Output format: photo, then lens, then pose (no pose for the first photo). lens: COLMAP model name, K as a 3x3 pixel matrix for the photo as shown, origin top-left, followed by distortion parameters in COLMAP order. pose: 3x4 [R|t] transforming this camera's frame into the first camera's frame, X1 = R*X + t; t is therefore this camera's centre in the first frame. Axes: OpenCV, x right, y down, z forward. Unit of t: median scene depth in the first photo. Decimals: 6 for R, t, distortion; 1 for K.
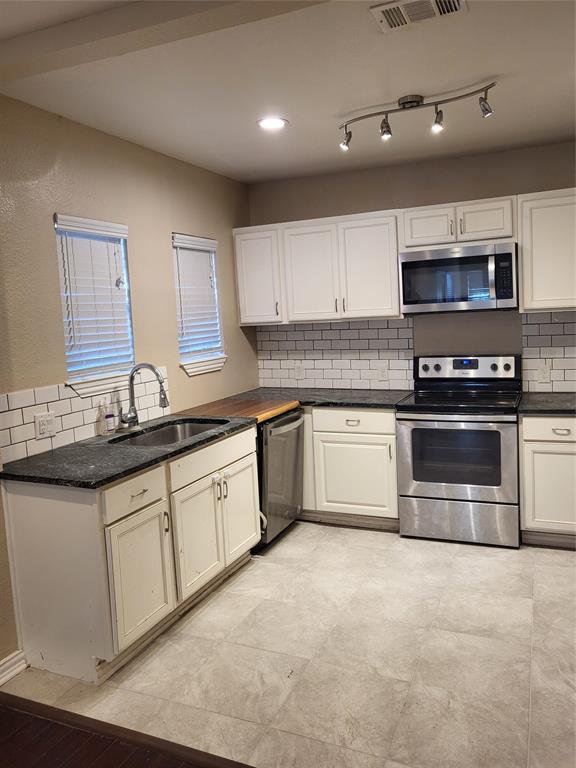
lens RADIAL K [[602.4, 0, 288.0], [0, 602.4, 369.6], [0, 0, 1]] dist [-0.039385, 0.083317]
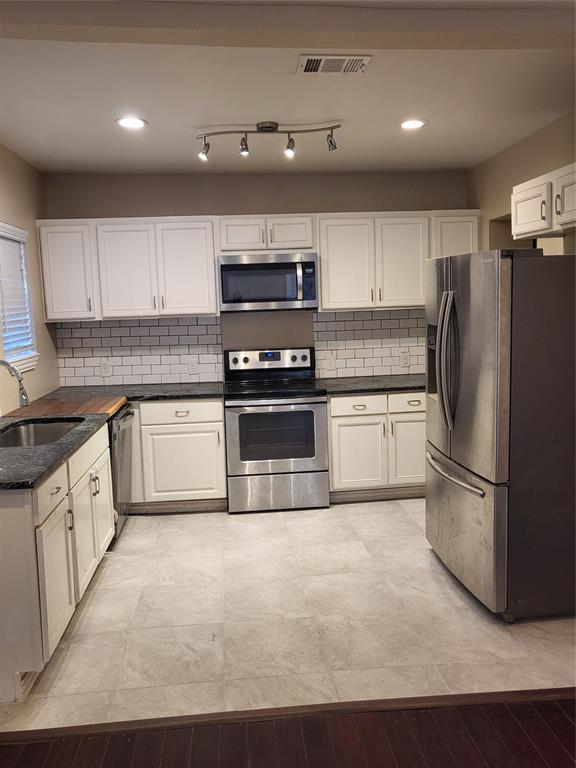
lens RADIAL K [[602.4, 0, 285.8], [0, 602.4, 370.5], [0, 0, 1]] dist [-0.039385, 0.083317]
pose [[0.871771, -0.032777, 0.488815, -0.266237], [0.033955, 0.999403, 0.006457, 0.012509], [-0.488735, 0.010969, 0.872363, -0.015362]]
